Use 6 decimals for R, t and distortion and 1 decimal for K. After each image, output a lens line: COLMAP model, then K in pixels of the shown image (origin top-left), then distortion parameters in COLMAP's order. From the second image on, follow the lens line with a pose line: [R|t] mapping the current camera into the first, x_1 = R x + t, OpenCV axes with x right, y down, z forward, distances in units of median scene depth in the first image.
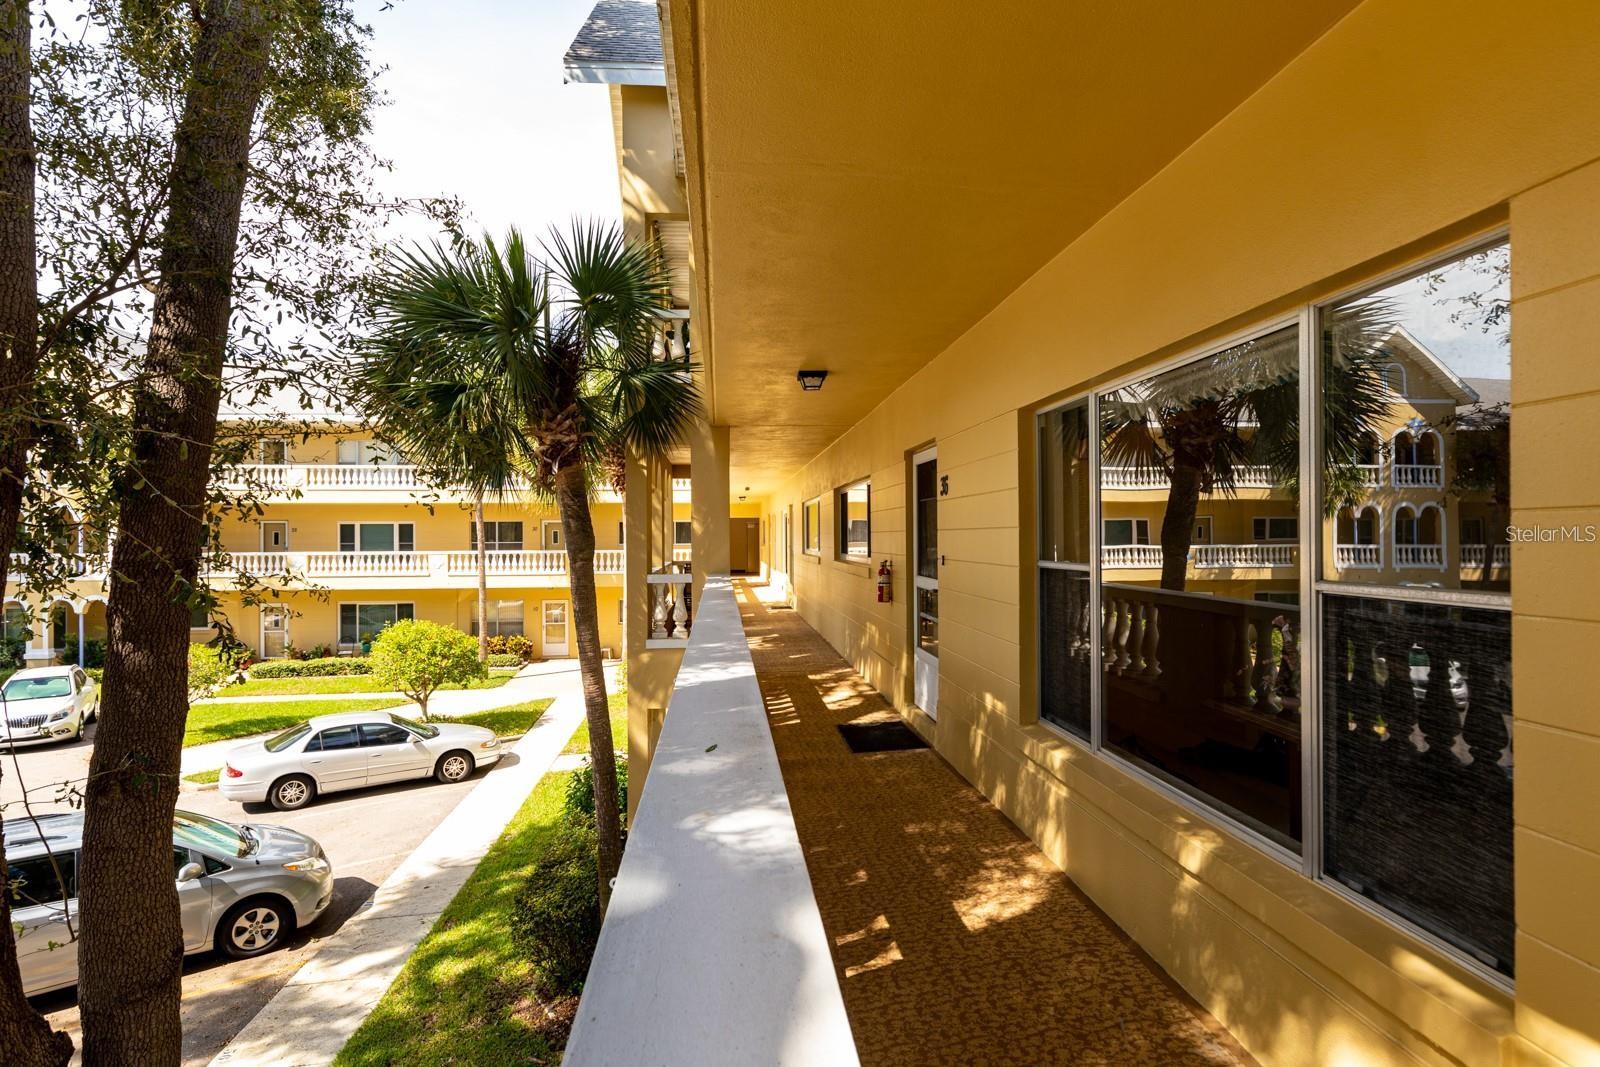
lens RADIAL K [[918.5, 0, 799.1], [0, 918.5, 534.6], [0, 0, 1]] dist [-0.000260, -0.000025]
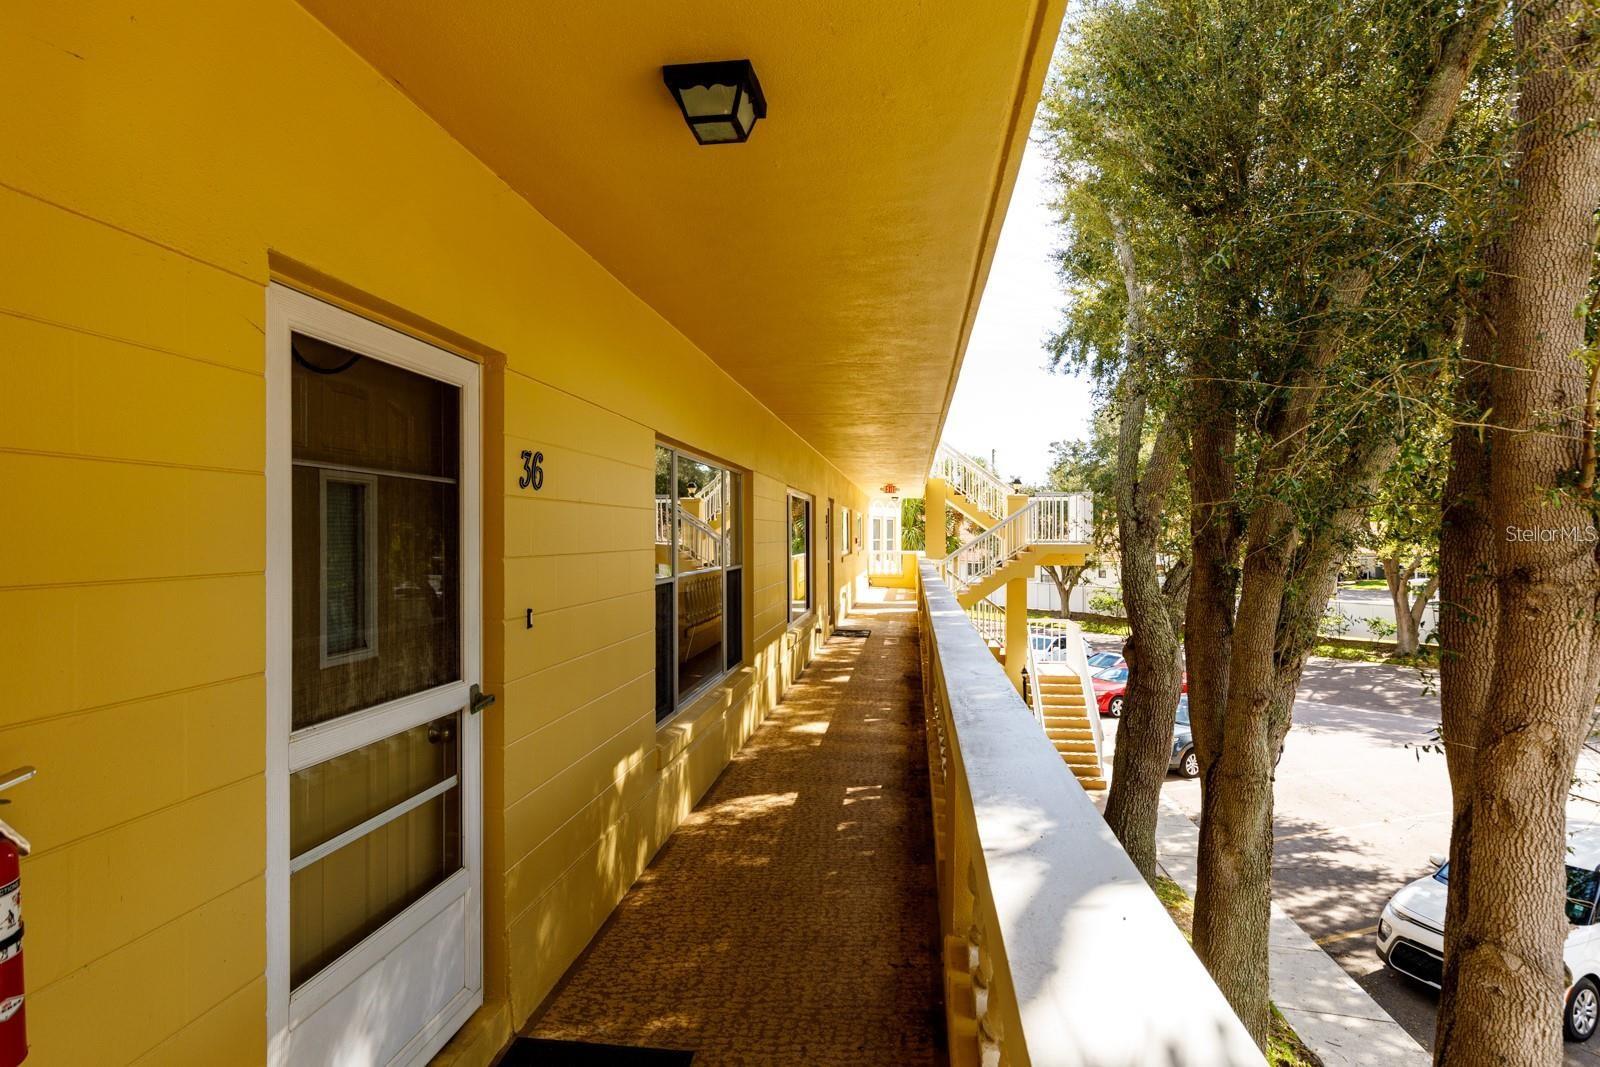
lens RADIAL K [[918.5, 0, 798.2], [0, 918.5, 537.3], [0, 0, 1]] dist [-0.000260, -0.000025]
pose [[-0.978135, 0.001203, 0.207967, -0.137978], [0.001307, 0.999999, 0.000361, -0.025718], [-0.207967, 0.000625, -0.978136, 2.282956]]
